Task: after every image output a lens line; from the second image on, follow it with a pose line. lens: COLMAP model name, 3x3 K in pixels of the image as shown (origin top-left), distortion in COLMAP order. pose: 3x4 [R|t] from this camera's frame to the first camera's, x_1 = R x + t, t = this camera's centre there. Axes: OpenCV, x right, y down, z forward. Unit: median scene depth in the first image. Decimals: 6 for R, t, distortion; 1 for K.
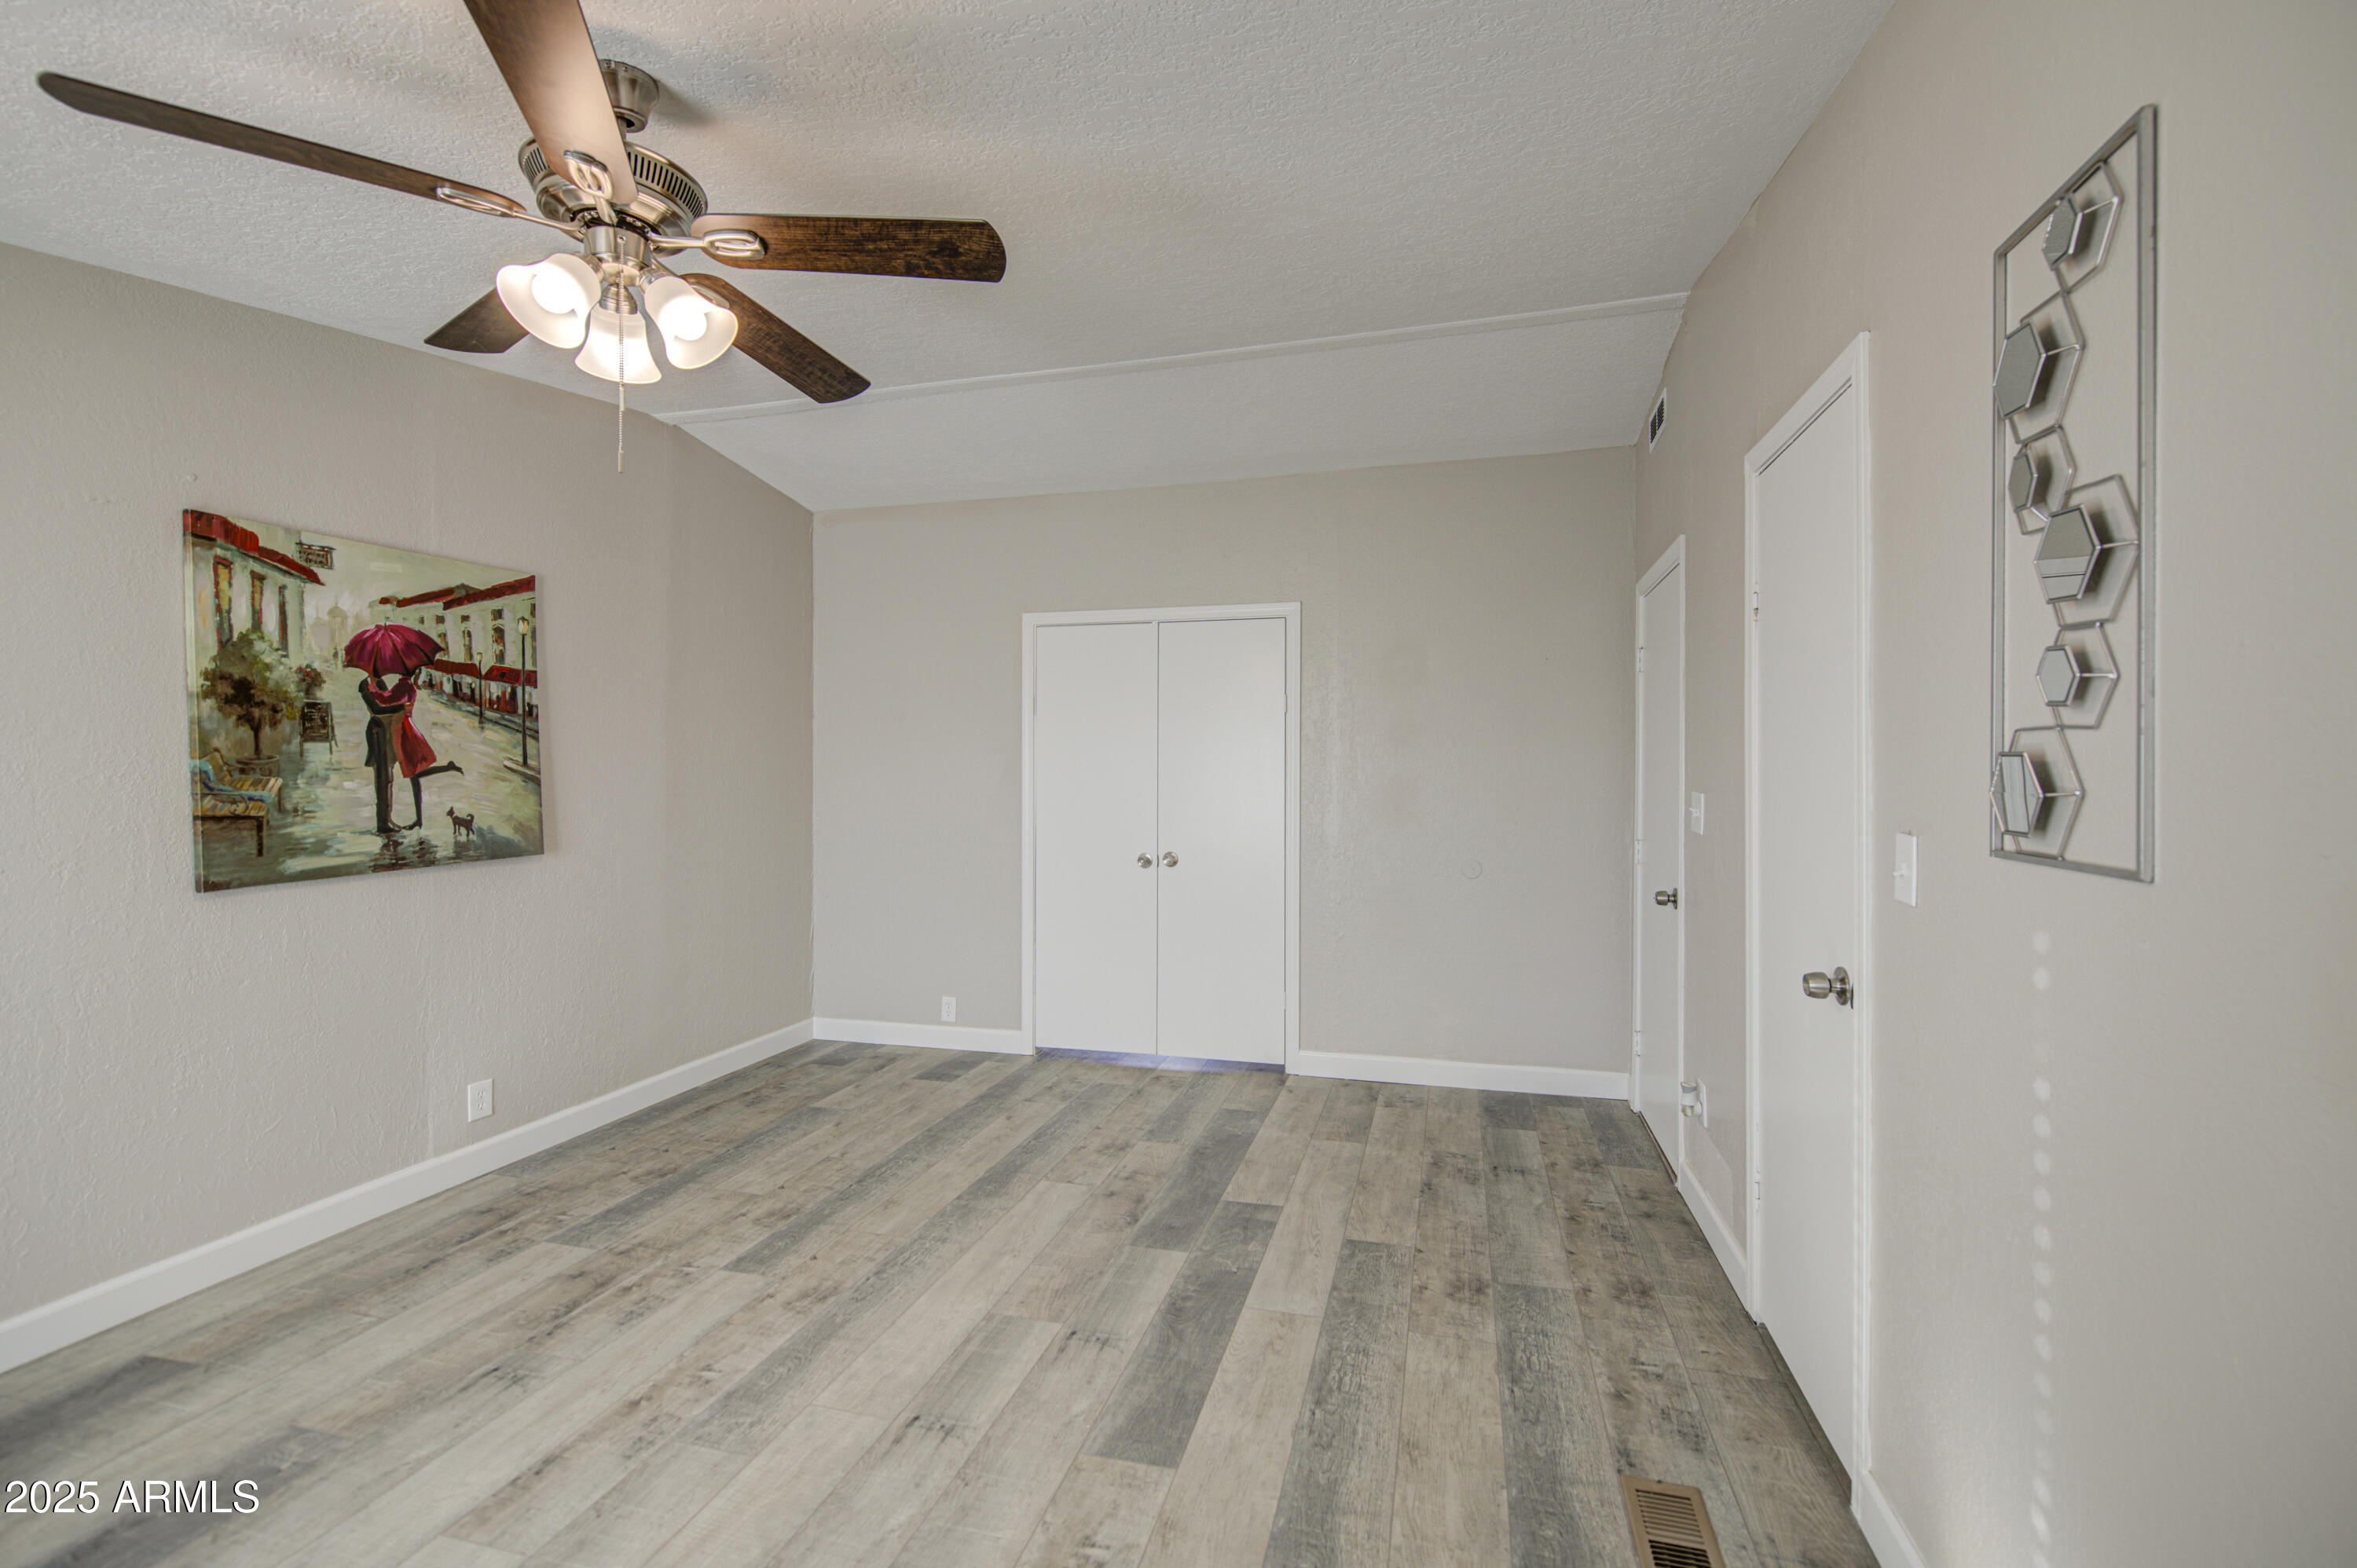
lens RADIAL K [[955.1, 0, 1200.9], [0, 955.1, 780.3], [0, 0, 1]] dist [0.001273, -0.003077]
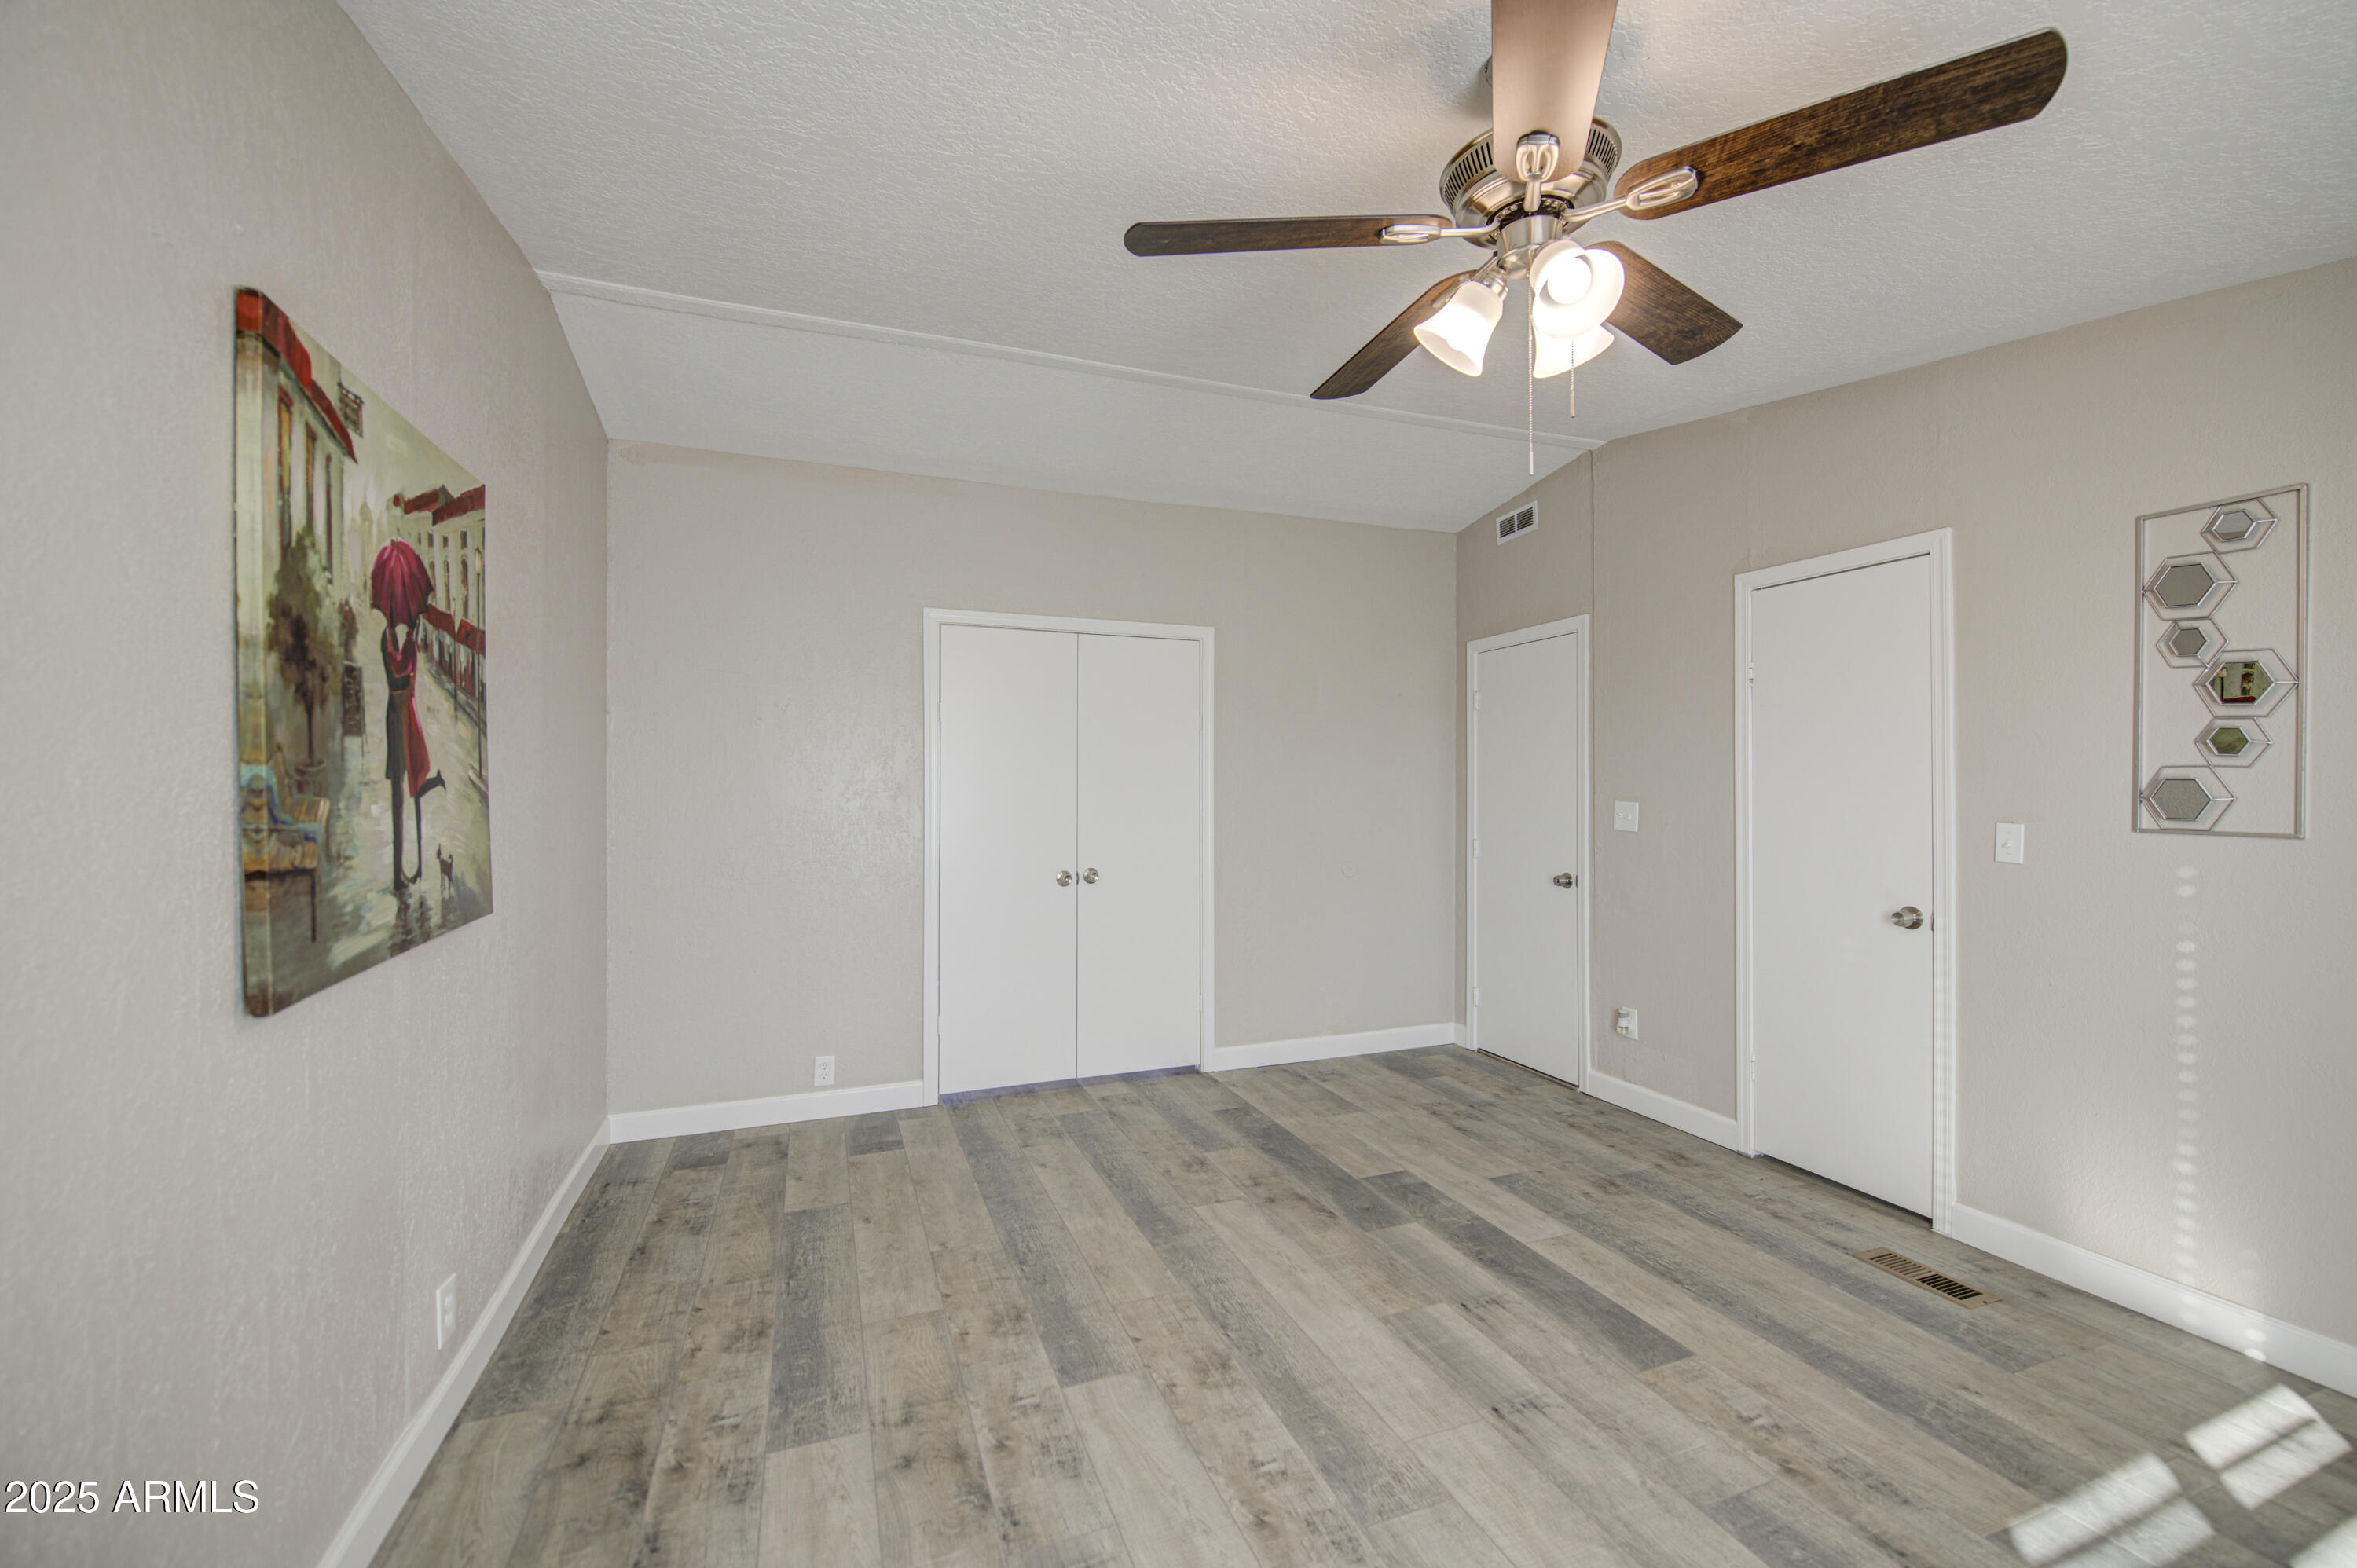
lens RADIAL K [[955.1, 0, 1147.1], [0, 955.1, 787.9], [0, 0, 1]] dist [0.001273, -0.003077]
pose [[0.819907, -0.001257, 0.572495, -0.875197], [0.004460, 0.999981, -0.004192, -0.004389], [-0.572479, 0.005990, 0.819897, 0.262079]]
